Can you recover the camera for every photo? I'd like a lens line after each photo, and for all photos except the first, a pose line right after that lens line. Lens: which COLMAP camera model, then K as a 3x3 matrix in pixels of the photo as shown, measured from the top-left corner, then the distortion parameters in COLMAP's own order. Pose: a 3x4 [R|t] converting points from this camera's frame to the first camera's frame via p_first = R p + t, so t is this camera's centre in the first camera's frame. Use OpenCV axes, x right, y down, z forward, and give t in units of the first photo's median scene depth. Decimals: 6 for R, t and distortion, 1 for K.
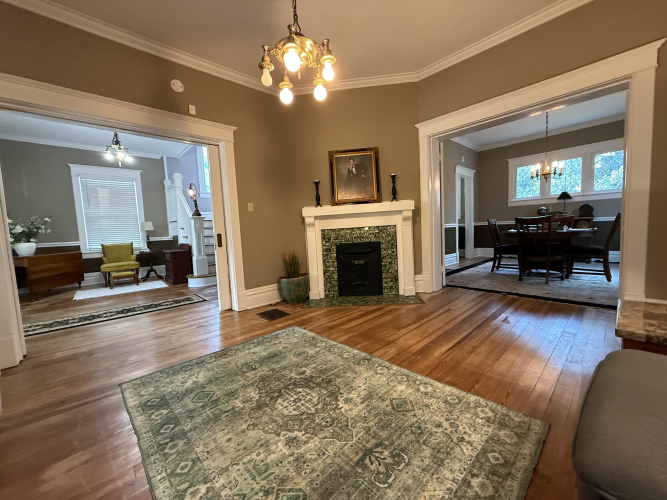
lens RADIAL K [[265.2, 0, 332.6], [0, 265.2, 249.9], [0, 0, 1]] dist [0.000676, -0.000923]
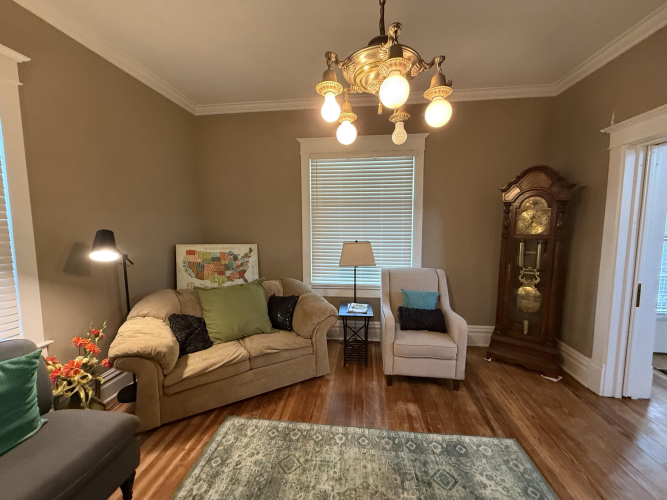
lens RADIAL K [[265.2, 0, 333.7], [0, 265.2, 249.5], [0, 0, 1]] dist [0.000676, -0.000923]
pose [[-0.759680, 0.101885, -0.642266, 0.200686], [-0.012187, 0.985246, 0.170709, -0.244493], [0.650183, 0.137511, -0.747230, 0.774592]]
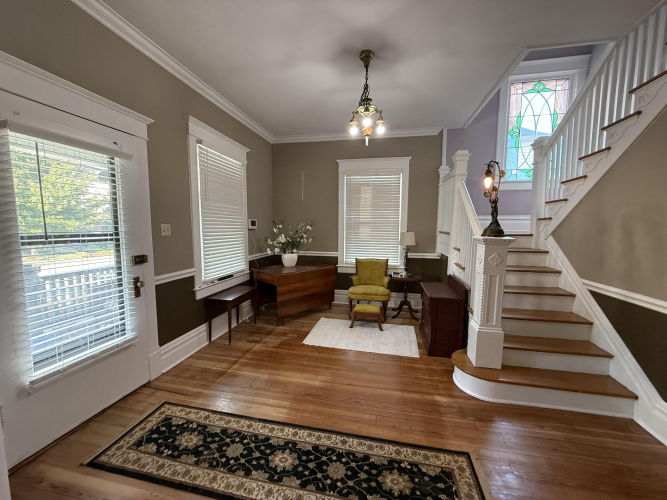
lens RADIAL K [[265.2, 0, 330.8], [0, 265.2, 251.4], [0, 0, 1]] dist [0.000676, -0.000923]
pose [[0.582774, 0.126758, -0.802687, -0.569589], [-0.095418, 0.991601, 0.087314, -0.209653], [0.807013, 0.025706, 0.589974, 0.952662]]
